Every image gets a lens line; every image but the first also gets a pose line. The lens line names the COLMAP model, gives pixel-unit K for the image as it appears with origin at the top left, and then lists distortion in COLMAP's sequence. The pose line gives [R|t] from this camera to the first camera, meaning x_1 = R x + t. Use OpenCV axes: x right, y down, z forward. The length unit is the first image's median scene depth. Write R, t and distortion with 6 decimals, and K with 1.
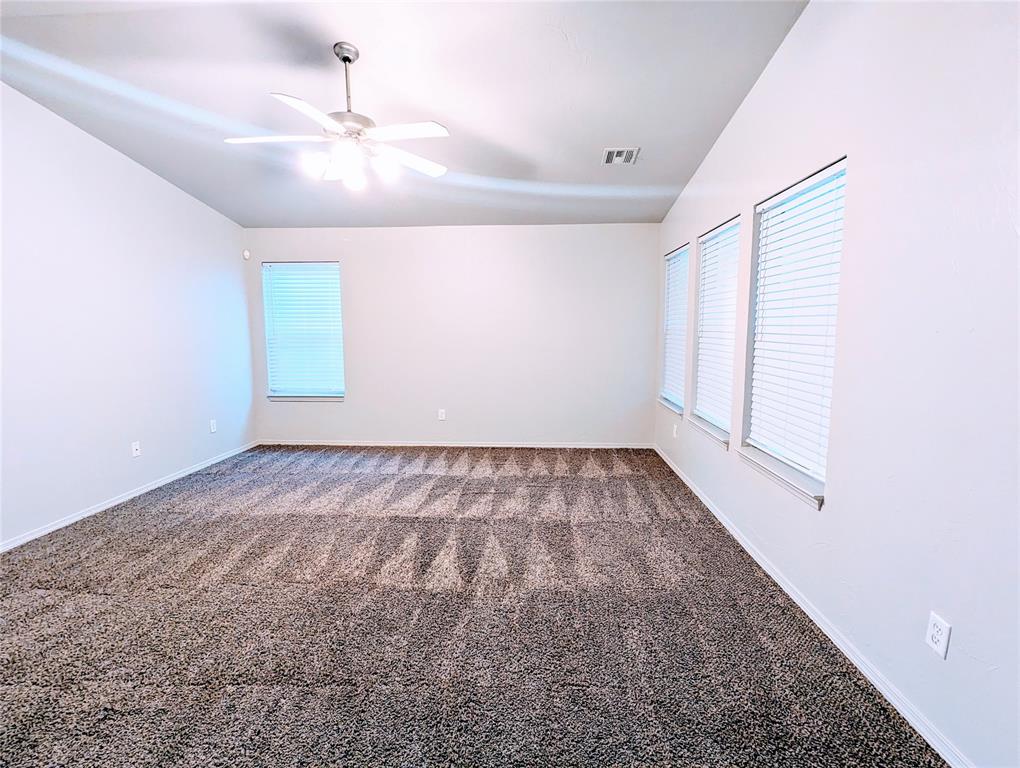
lens RADIAL K [[486.4, 0, 513.3], [0, 486.4, 386.3], [0, 0, 1]] dist [-0.004015, 0.005265]
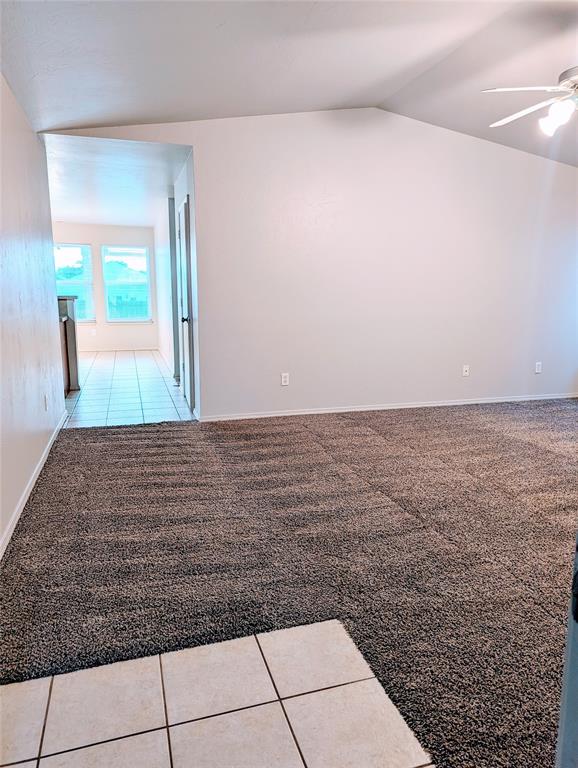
lens RADIAL K [[540.4, 0, 290.2], [0, 540.4, 379.9], [0, 0, 1]] dist [0.060056, -0.050673]
pose [[0.343439, 0.162347, -0.925037, 0.495457], [-0.121263, 0.984367, 0.127738, 0.025371], [0.931313, 0.068303, 0.357757, 0.020929]]
